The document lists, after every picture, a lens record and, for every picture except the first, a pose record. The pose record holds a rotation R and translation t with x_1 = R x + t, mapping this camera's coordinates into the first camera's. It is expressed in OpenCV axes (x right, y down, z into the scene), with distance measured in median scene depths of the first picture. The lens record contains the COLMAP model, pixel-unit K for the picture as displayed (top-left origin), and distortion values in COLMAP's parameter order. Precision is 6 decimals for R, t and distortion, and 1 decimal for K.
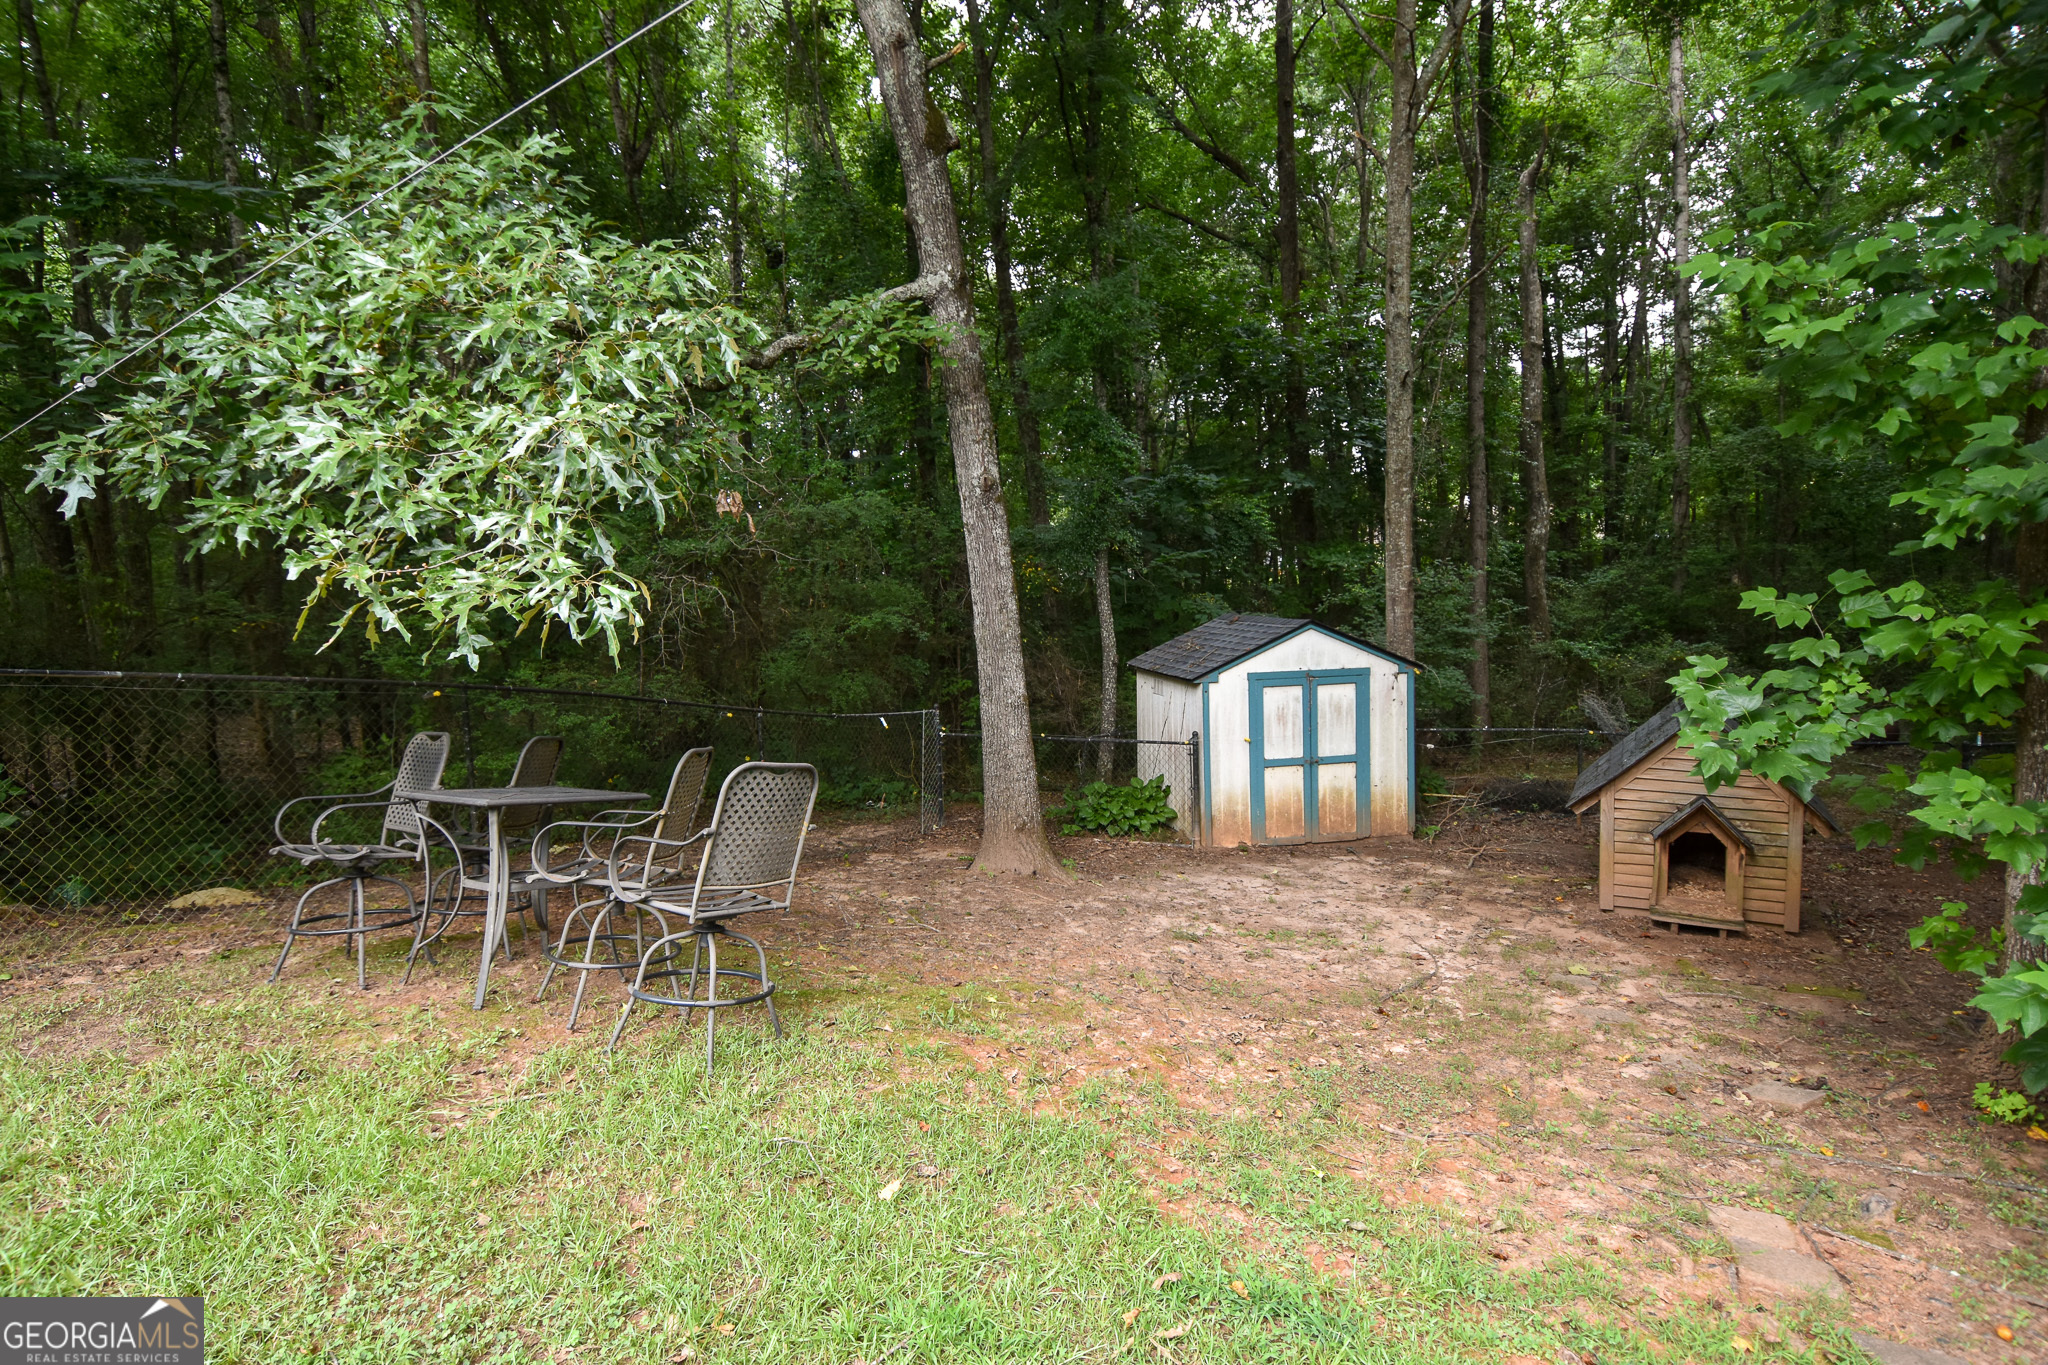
lens RADIAL K [[1062.1, 0, 1016.4], [0, 1062.1, 668.6], [0, 0, 1]] dist [0.047260, -0.054660]
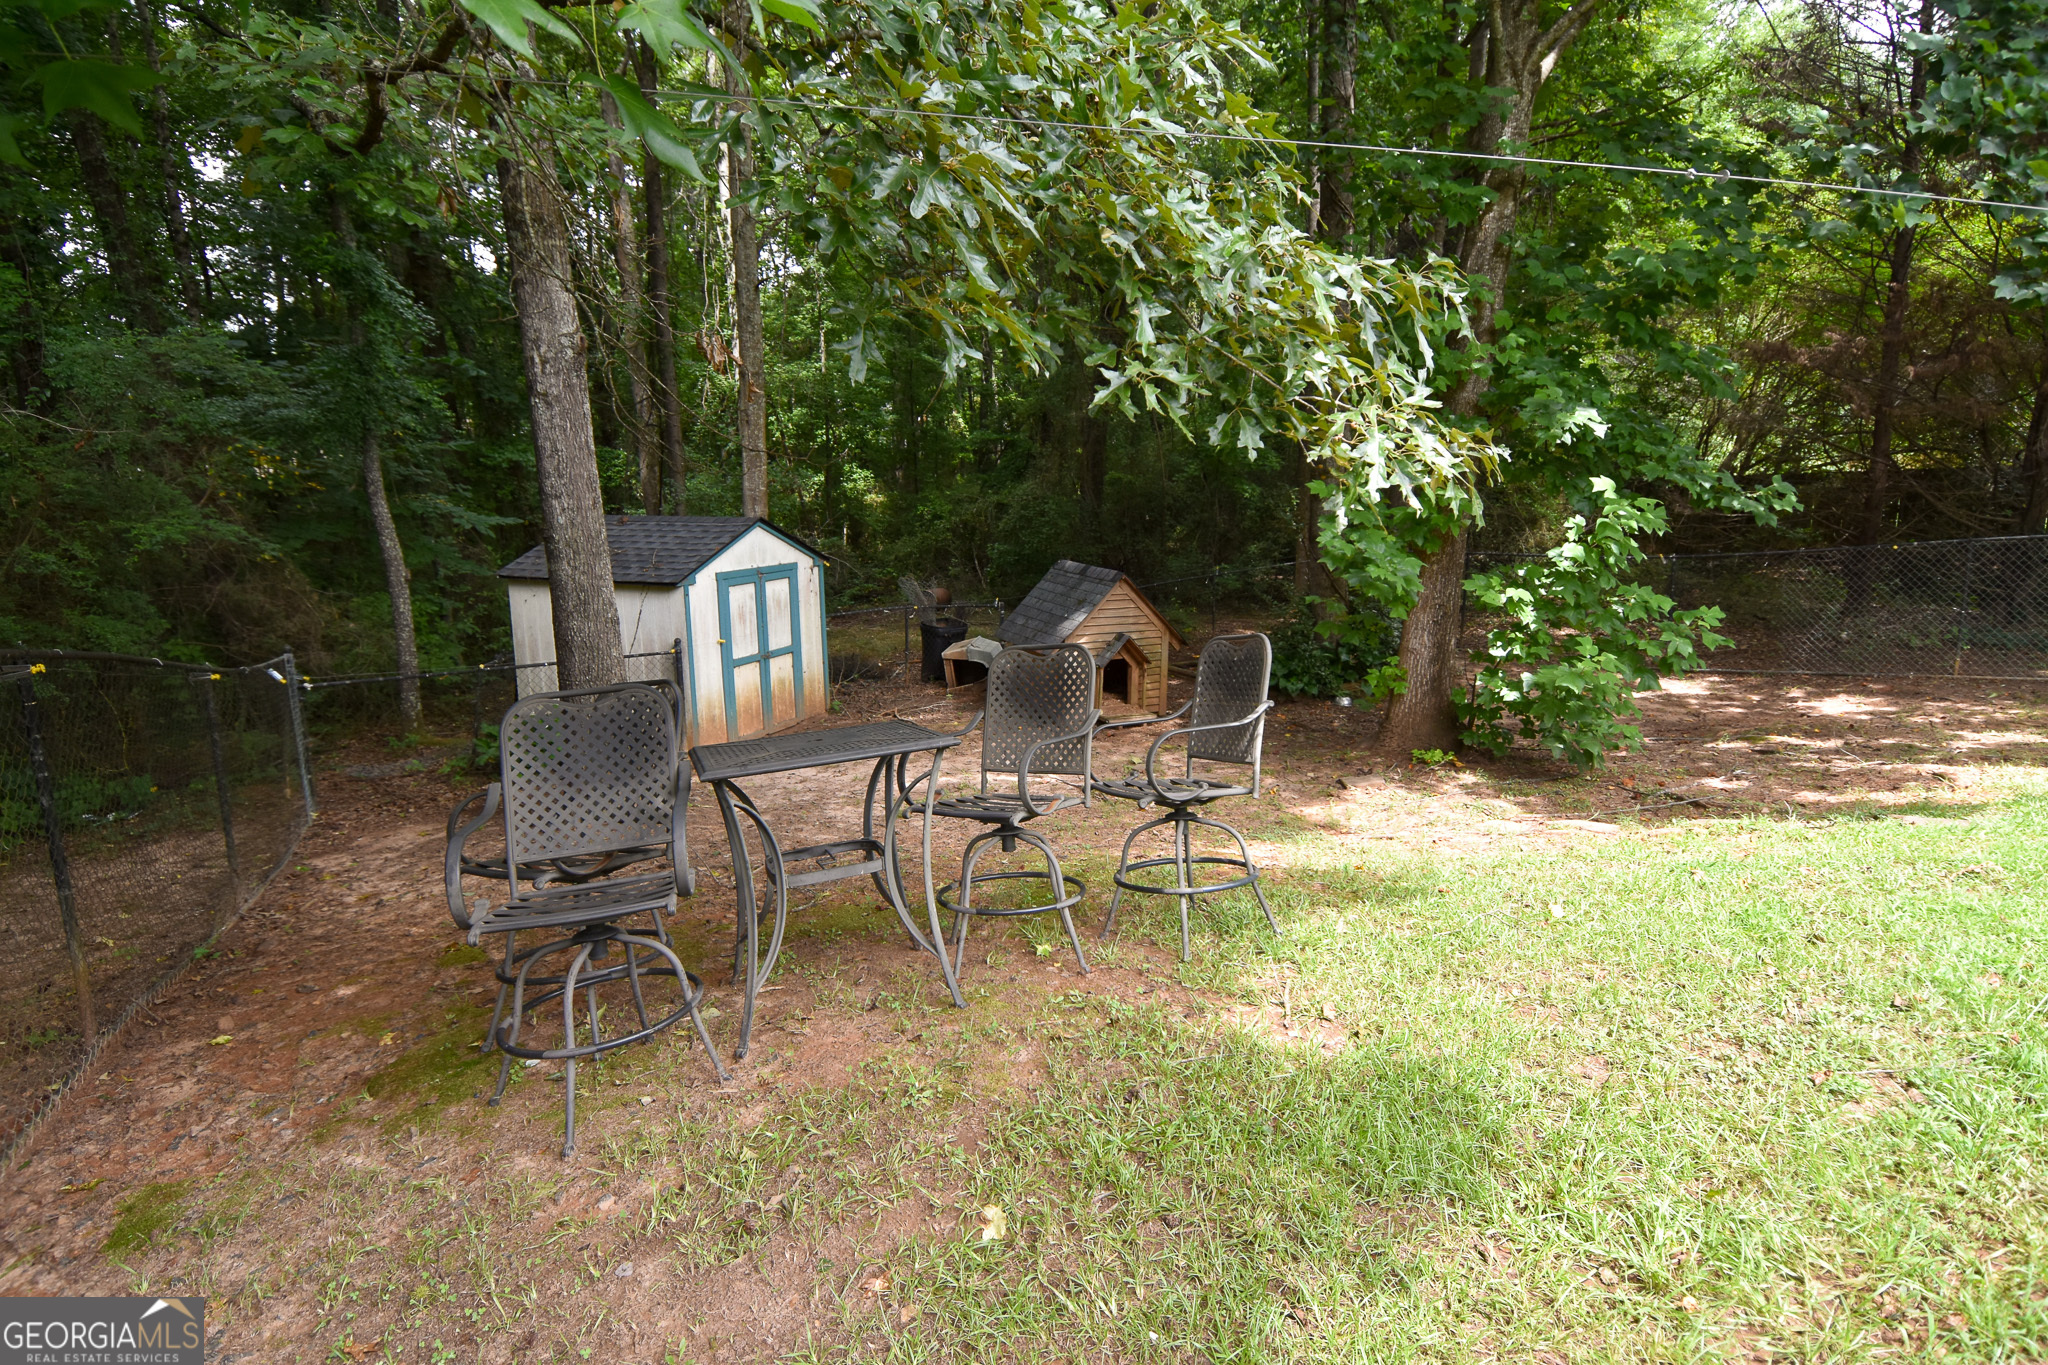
lens RADIAL K [[1062.1, 0, 1016.4], [0, 1062.1, 668.6], [0, 0, 1]] dist [0.047260, -0.054660]
pose [[0.563898, -0.130266, 0.815506, -0.437321], [0.059577, 0.991325, 0.117155, -0.007509], [-0.823693, -0.017478, 0.566767, 0.214163]]
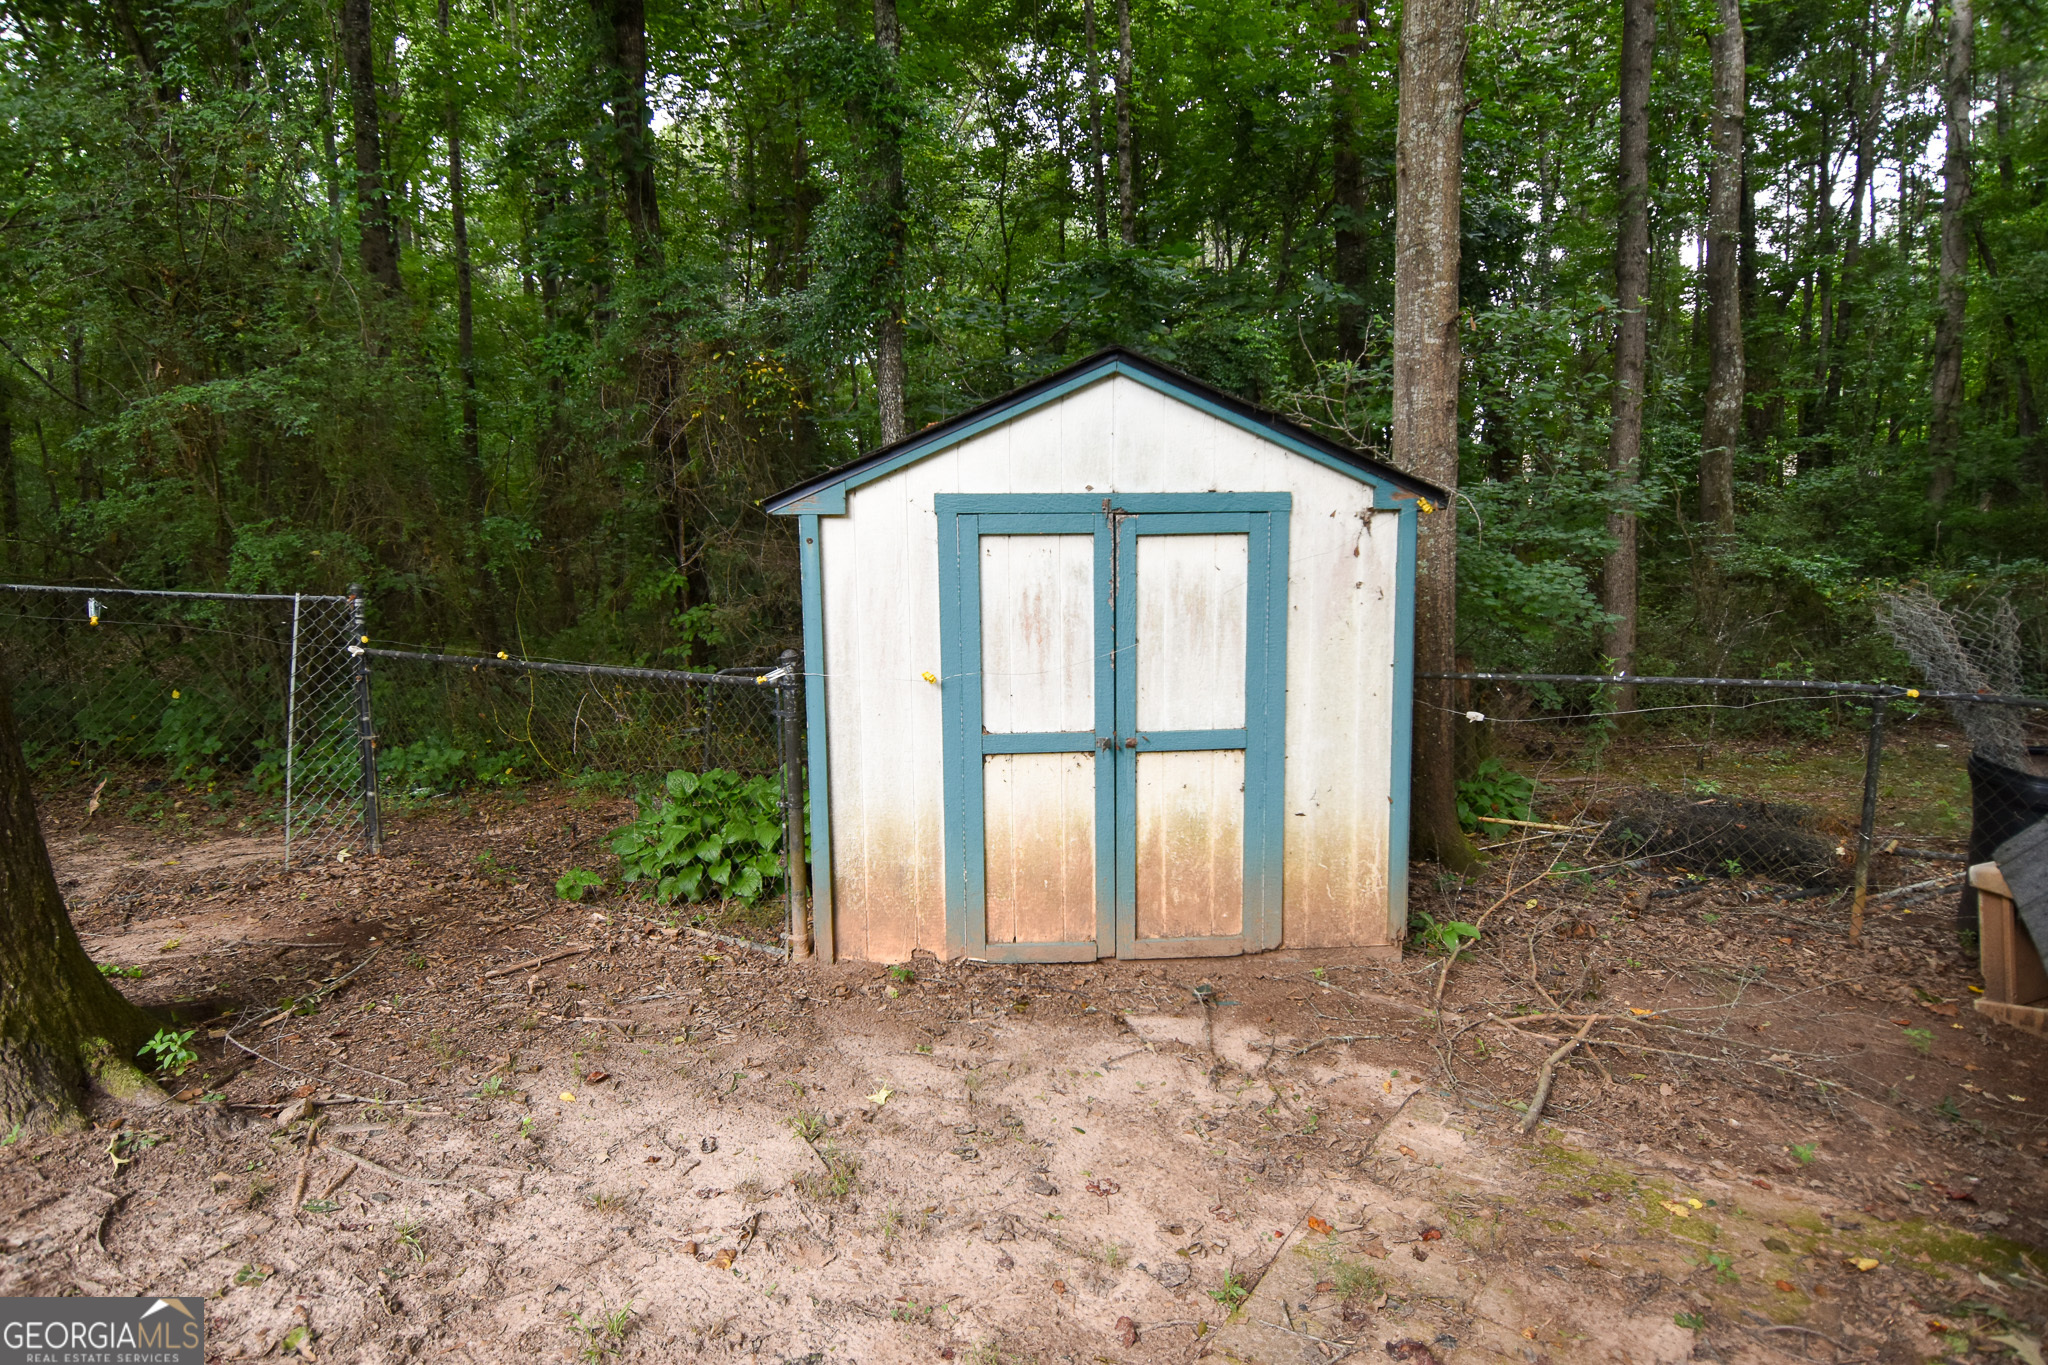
lens RADIAL K [[1055.5, 0, 1023.5], [0, 1055.5, 660.7], [0, 0, 1]] dist [0.044026, -0.047407]
pose [[0.993775, 0.034667, -0.105876, 0.286001], [-0.031203, 0.998928, 0.034195, 0.047443], [0.106948, -0.030678, 0.993791, 0.640851]]
